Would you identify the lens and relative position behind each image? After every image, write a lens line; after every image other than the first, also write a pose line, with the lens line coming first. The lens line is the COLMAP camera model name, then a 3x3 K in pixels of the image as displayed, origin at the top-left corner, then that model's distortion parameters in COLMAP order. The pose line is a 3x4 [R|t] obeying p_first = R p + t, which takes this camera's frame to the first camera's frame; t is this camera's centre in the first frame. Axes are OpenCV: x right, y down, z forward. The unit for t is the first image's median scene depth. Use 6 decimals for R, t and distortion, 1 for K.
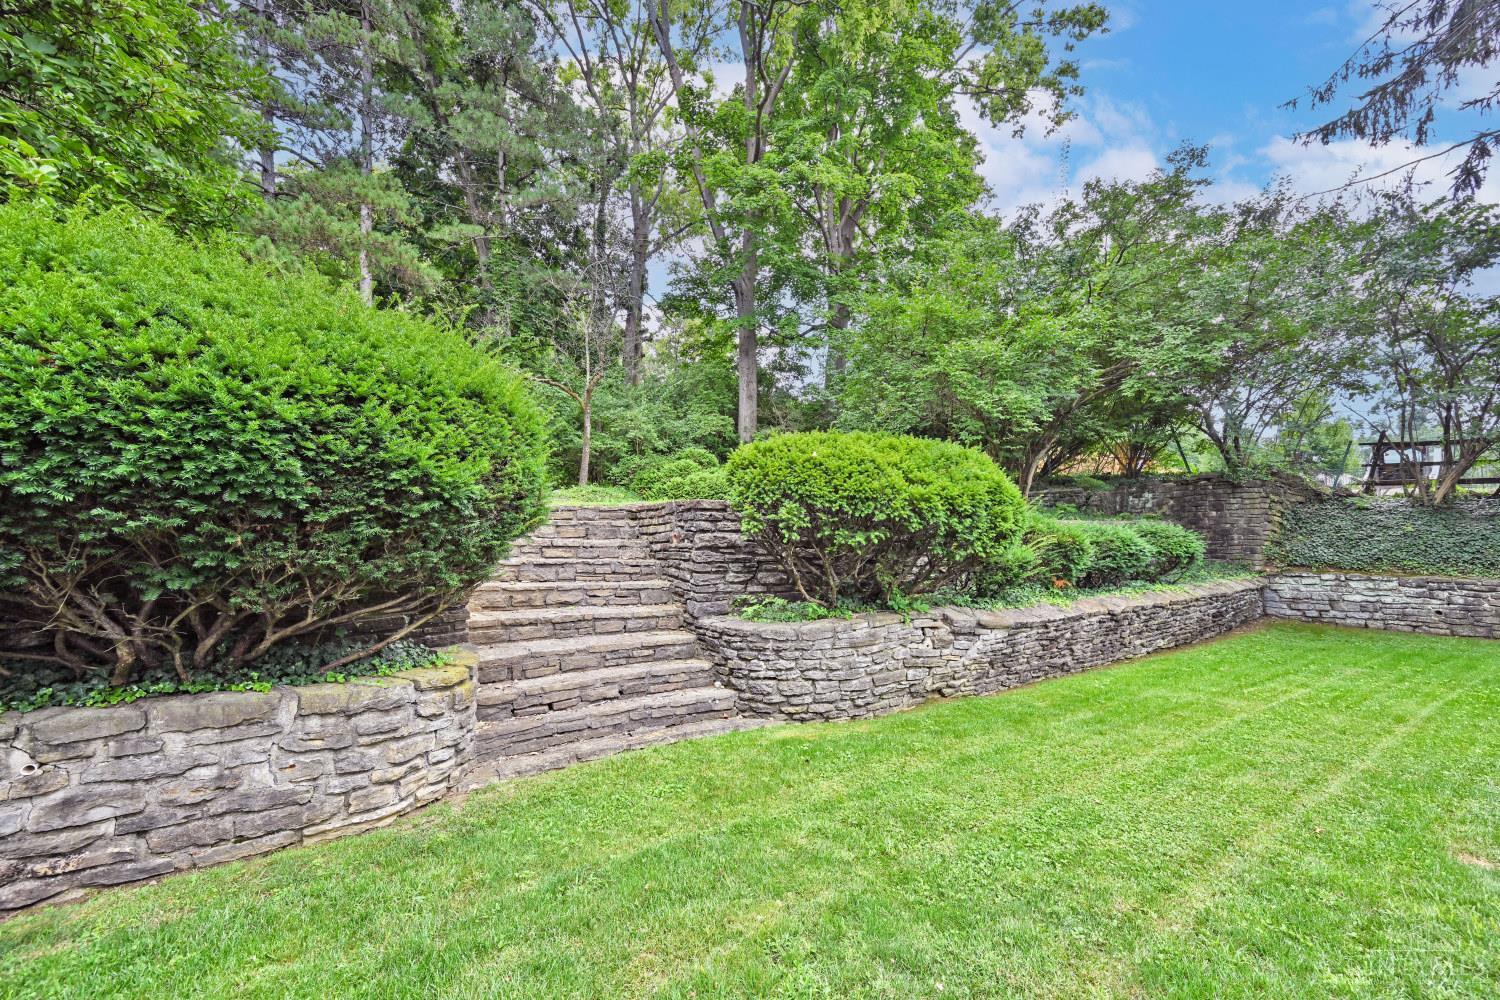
lens RADIAL K [[582.0, 0, 753.3], [0, 582.0, 503.8], [0, 0, 1]] dist [-0.001223, -0.000128]
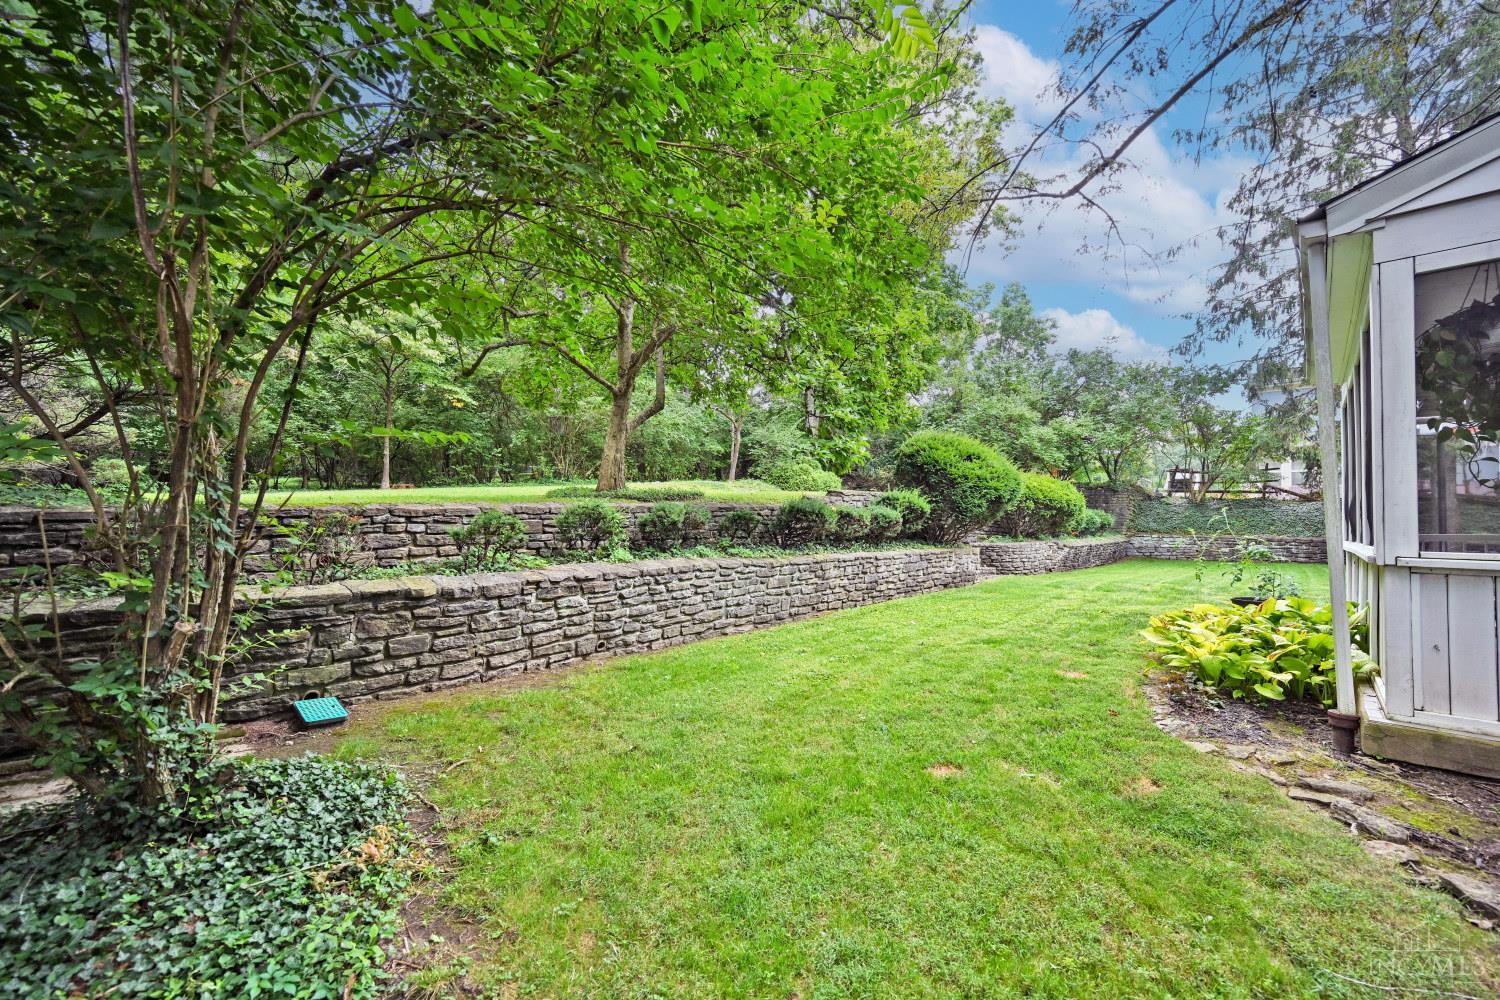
lens RADIAL K [[582.0, 0, 753.3], [0, 582.0, 503.8], [0, 0, 1]] dist [-0.001223, -0.000128]
pose [[0.976215, 0.015639, 0.216238, -1.756043], [-0.021889, 0.999408, 0.026537, -0.030732], [-0.215695, -0.030639, 0.975980, -1.463808]]
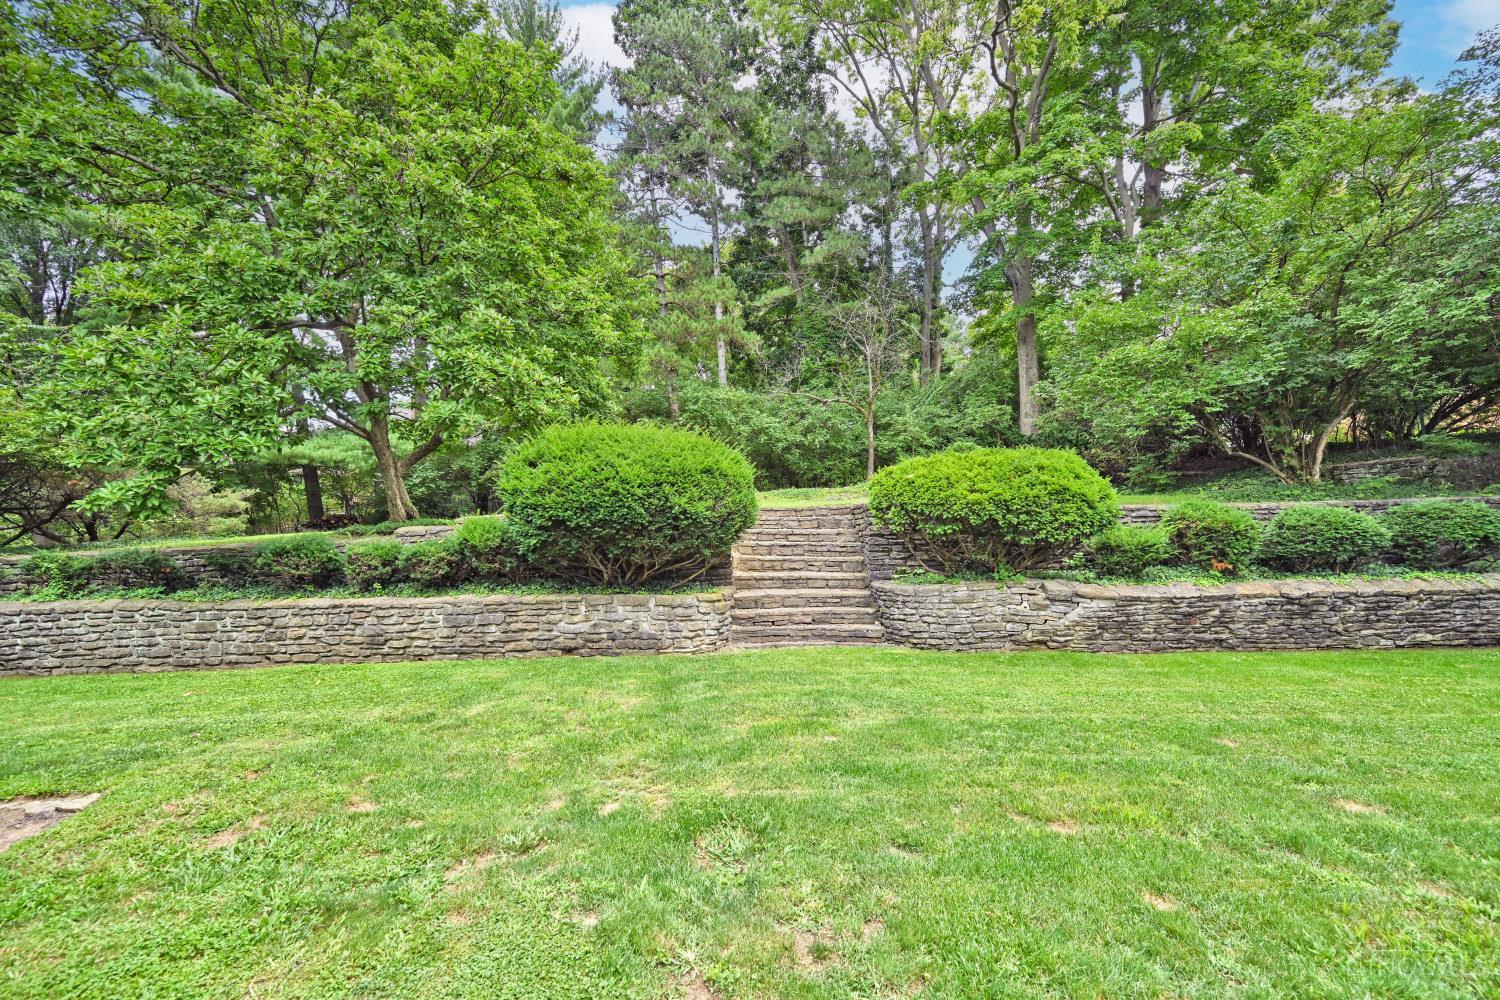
lens RADIAL K [[582.0, 0, 753.3], [0, 582.0, 503.8], [0, 0, 1]] dist [-0.001223, -0.000128]
pose [[0.833203, -0.033730, -0.551938, 0.560307], [0.051764, 0.998513, 0.017121, -0.054084], [0.550540, -0.042835, 0.833709, -0.487902]]
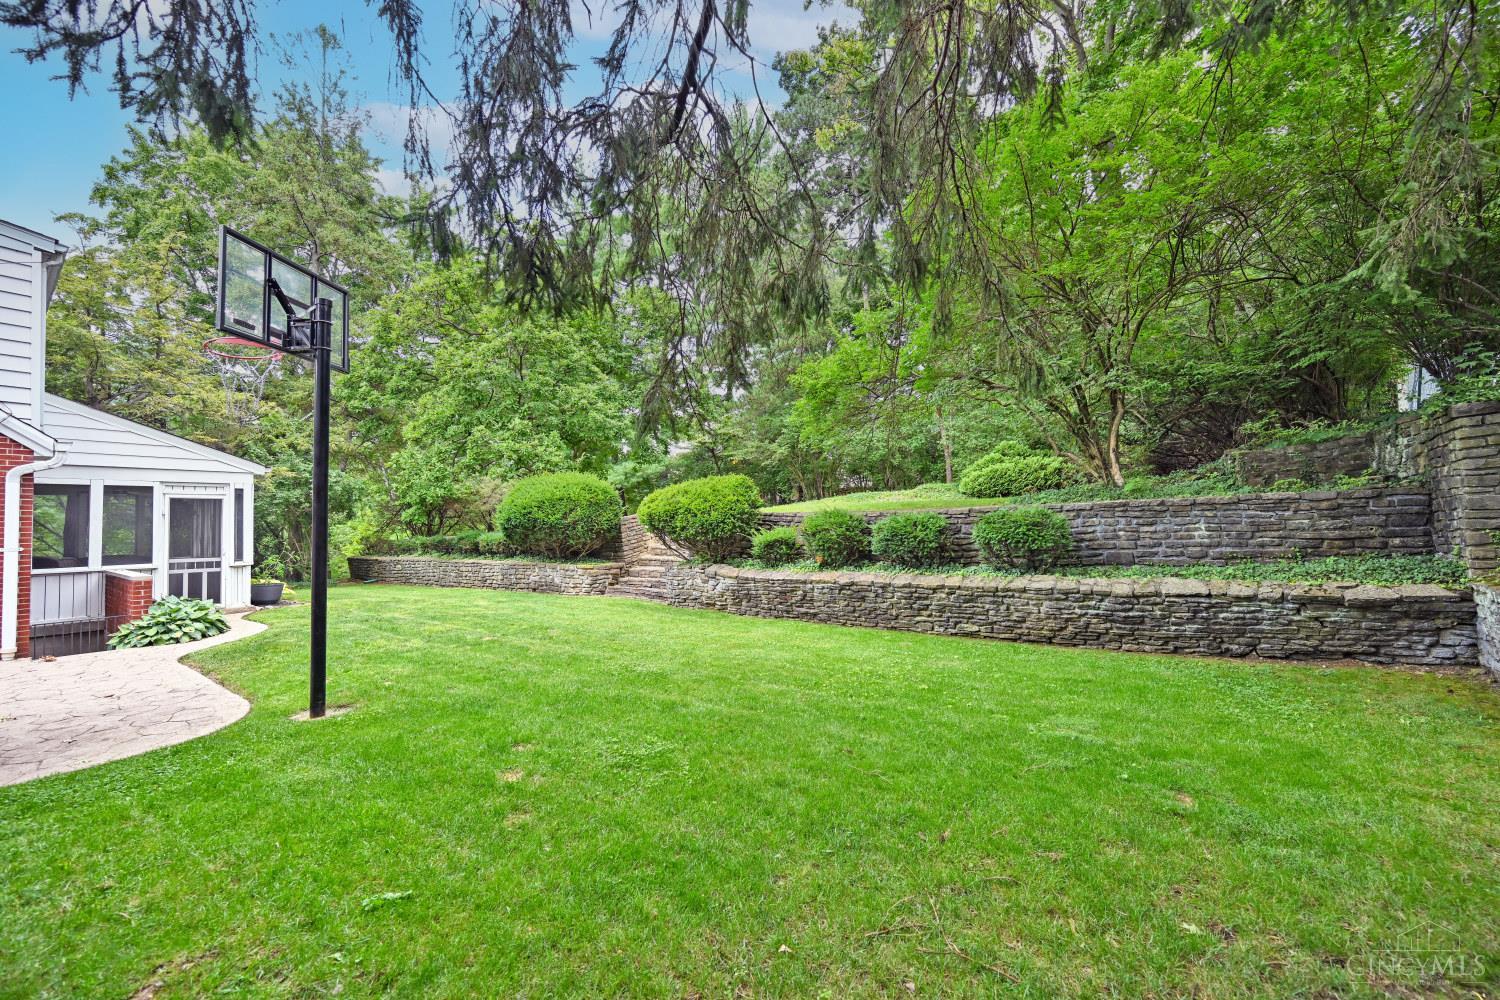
lens RADIAL K [[582.0, 0, 753.3], [0, 582.0, 503.8], [0, 0, 1]] dist [-0.001223, -0.000128]
pose [[0.347437, -0.046861, -0.936532, 2.510533], [0.072178, 0.997124, -0.023117, 0.028732], [0.934921, -0.059565, 0.349820, 0.484395]]
